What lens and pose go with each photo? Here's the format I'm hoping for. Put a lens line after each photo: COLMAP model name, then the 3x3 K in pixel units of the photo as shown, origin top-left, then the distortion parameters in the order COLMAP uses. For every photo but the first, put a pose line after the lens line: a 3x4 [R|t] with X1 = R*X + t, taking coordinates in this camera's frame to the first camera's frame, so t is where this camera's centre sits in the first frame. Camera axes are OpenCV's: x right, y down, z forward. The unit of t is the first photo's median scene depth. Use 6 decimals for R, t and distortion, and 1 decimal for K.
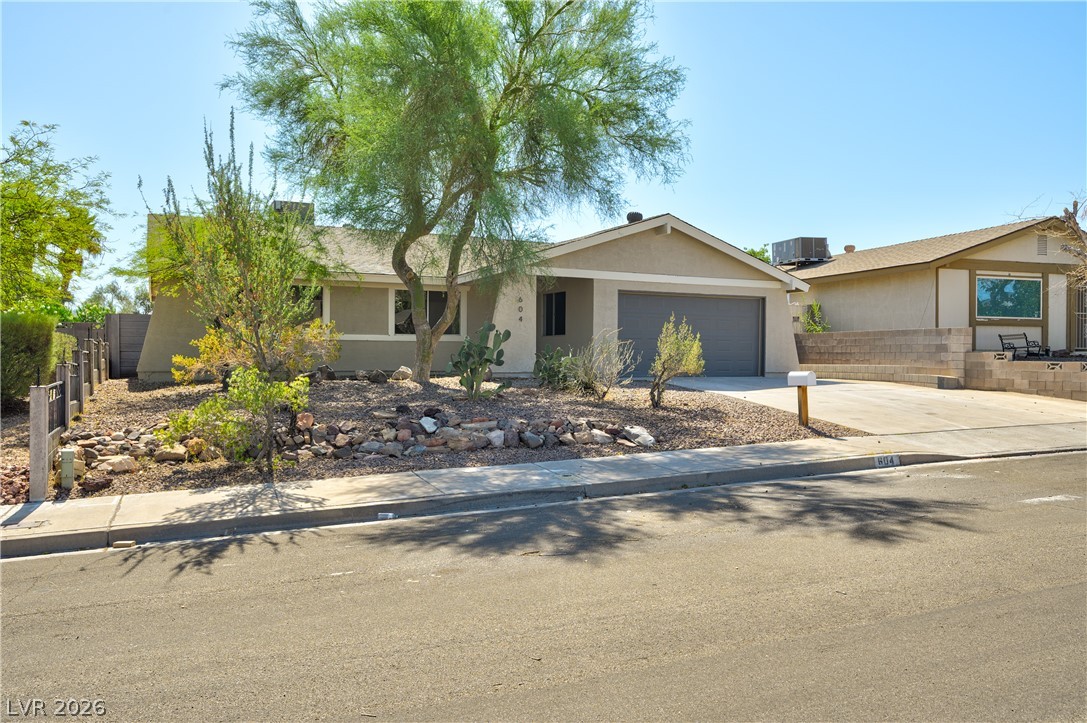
lens RADIAL K [[816.8, 0, 545.5], [0, 816.8, 344.0], [0, 0, 1]] dist [0.007424, 0.001777]
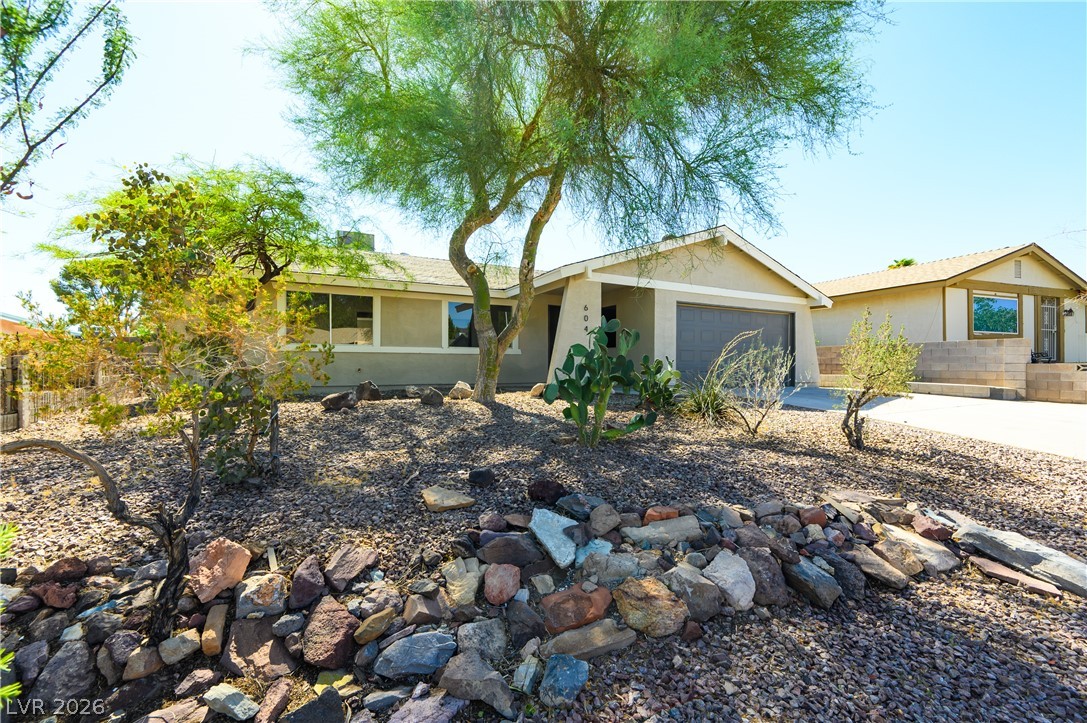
lens RADIAL K [[458.2, 0, 543.5], [0, 458.2, 361.5], [0, 0, 1]] dist [-0.002768, -0.000209]
pose [[0.999182, -0.002911, 0.040344, -0.096710], [0.002743, 0.999987, 0.004232, 0.003864], [-0.040356, -0.004118, 0.999177, 0.467594]]
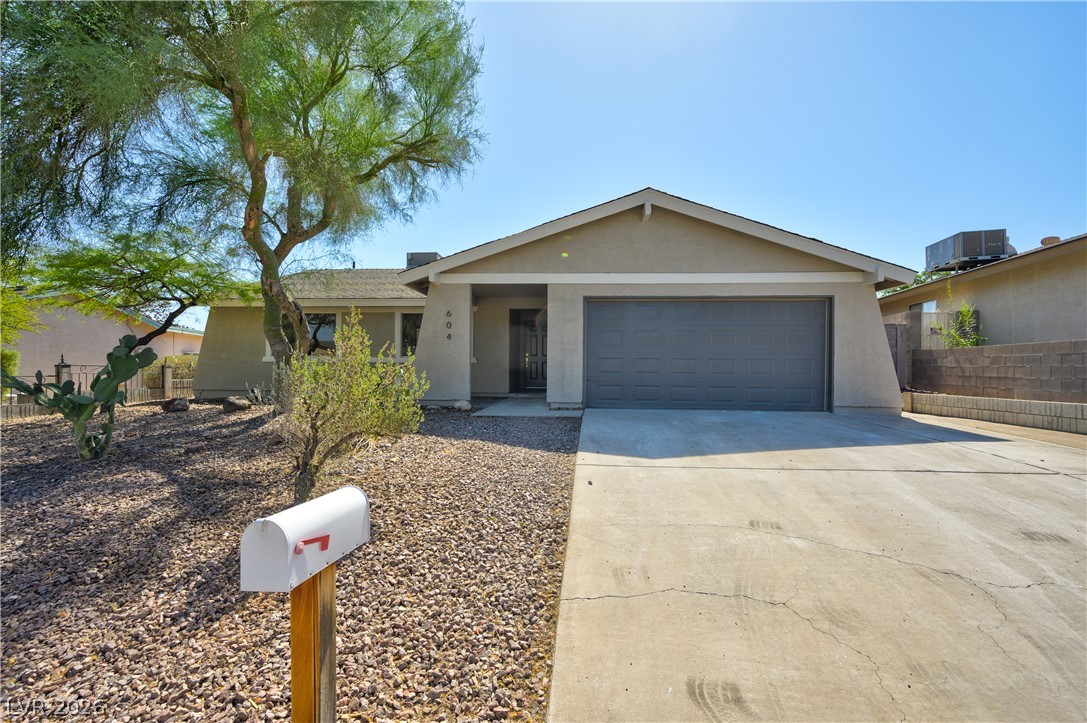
lens RADIAL K [[458.2, 0, 543.5], [0, 458.2, 361.5], [0, 0, 1]] dist [-0.002768, -0.000209]
pose [[0.862867, -0.002993, -0.505422, 0.286677], [0.004080, 0.999991, 0.001044, -0.004576], [0.505414, -0.002963, 0.862872, 0.618192]]
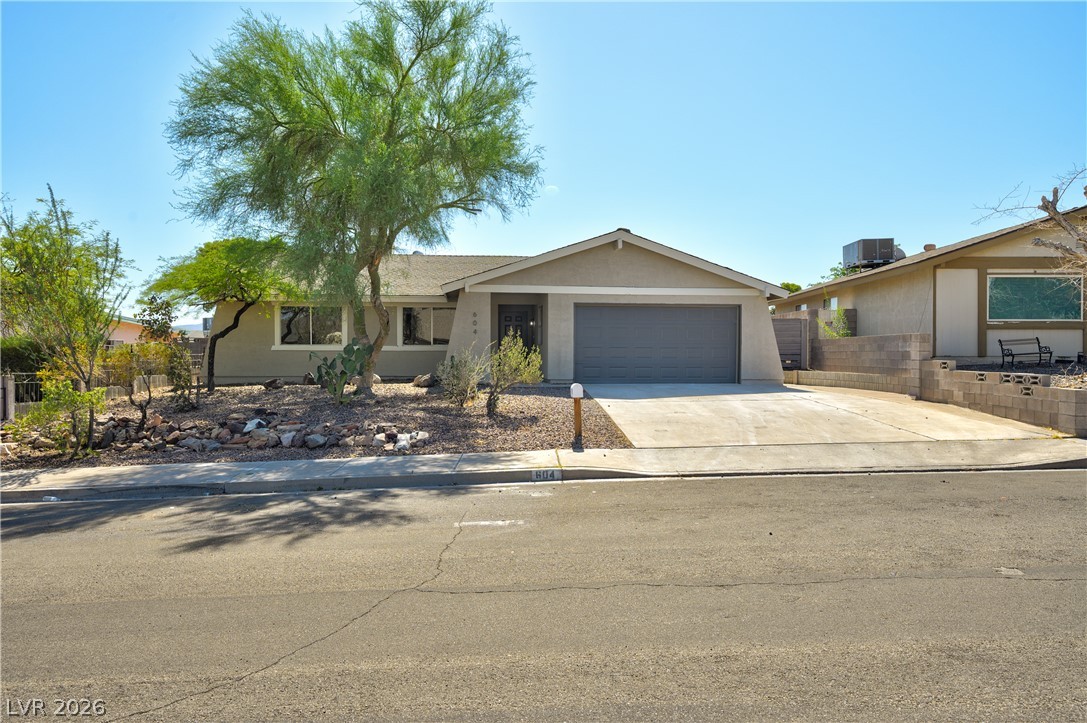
lens RADIAL K [[724.8, 0, 543.5], [0, 724.8, 361.5], [0, 0, 1]] dist [0.002334, 0.000206]
pose [[0.942110, -0.000669, -0.335303, 0.384863], [0.008442, 0.999728, 0.021724, -0.009873], [0.335198, -0.023297, 0.941860, 0.080032]]
